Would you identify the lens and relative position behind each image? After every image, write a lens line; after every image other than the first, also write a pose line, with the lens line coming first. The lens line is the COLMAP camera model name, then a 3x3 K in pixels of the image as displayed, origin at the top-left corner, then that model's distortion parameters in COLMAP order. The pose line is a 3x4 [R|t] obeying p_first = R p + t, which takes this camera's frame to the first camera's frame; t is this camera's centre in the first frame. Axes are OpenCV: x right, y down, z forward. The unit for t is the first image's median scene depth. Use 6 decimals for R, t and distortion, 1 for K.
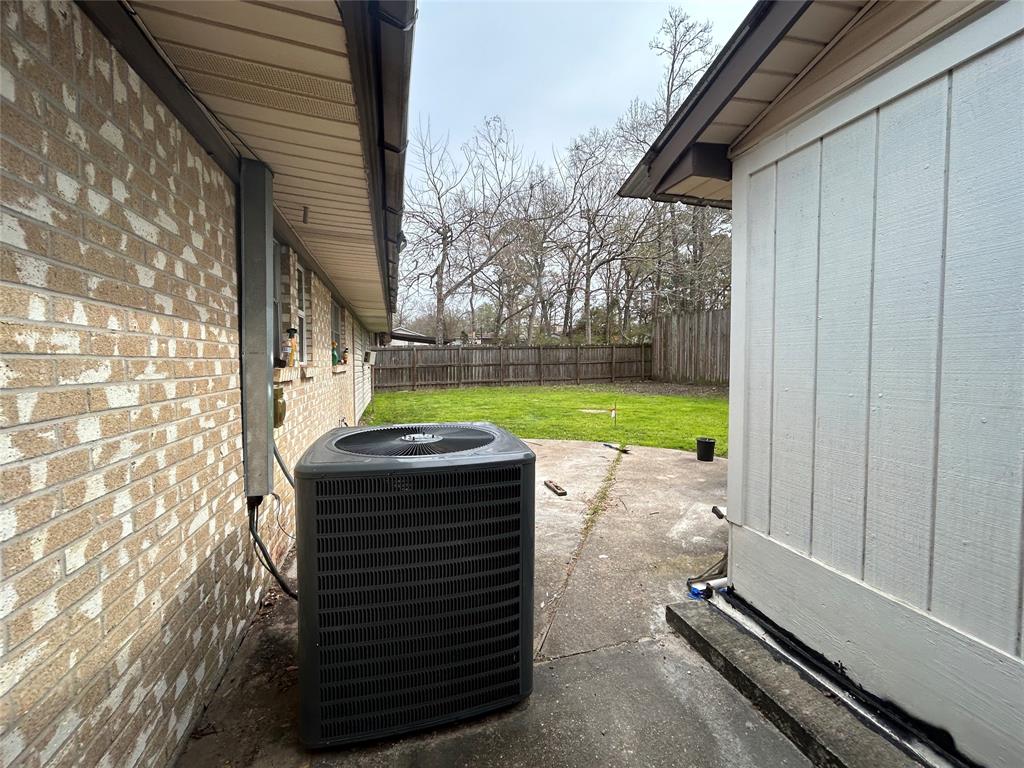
lens RADIAL K [[415.2, 0, 512.2], [0, 415.2, 383.9], [0, 0, 1]] dist [0.000255, 0.001341]
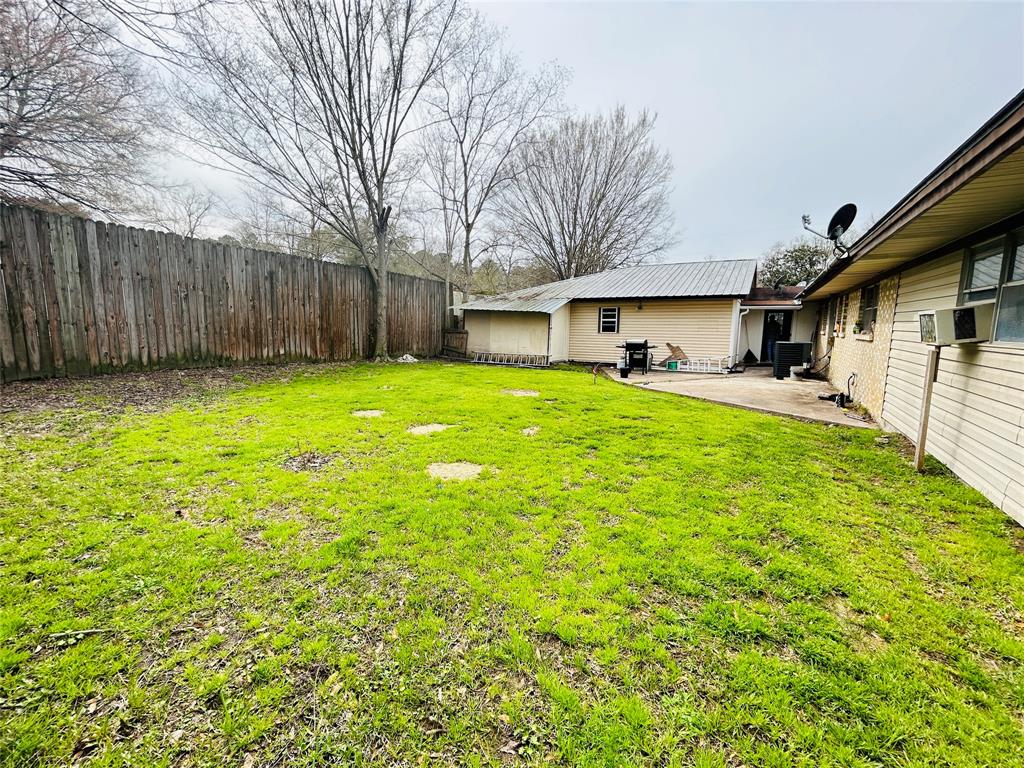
lens RADIAL K [[415.2, 0, 509.6], [0, 415.2, 379.8], [0, 0, 1]] dist [0.000255, 0.001341]
pose [[-0.682156, -0.101152, 0.724177, -0.211754], [0.031487, 0.985403, 0.167300, -0.055372], [-0.730529, 0.136926, -0.669014, 0.936796]]
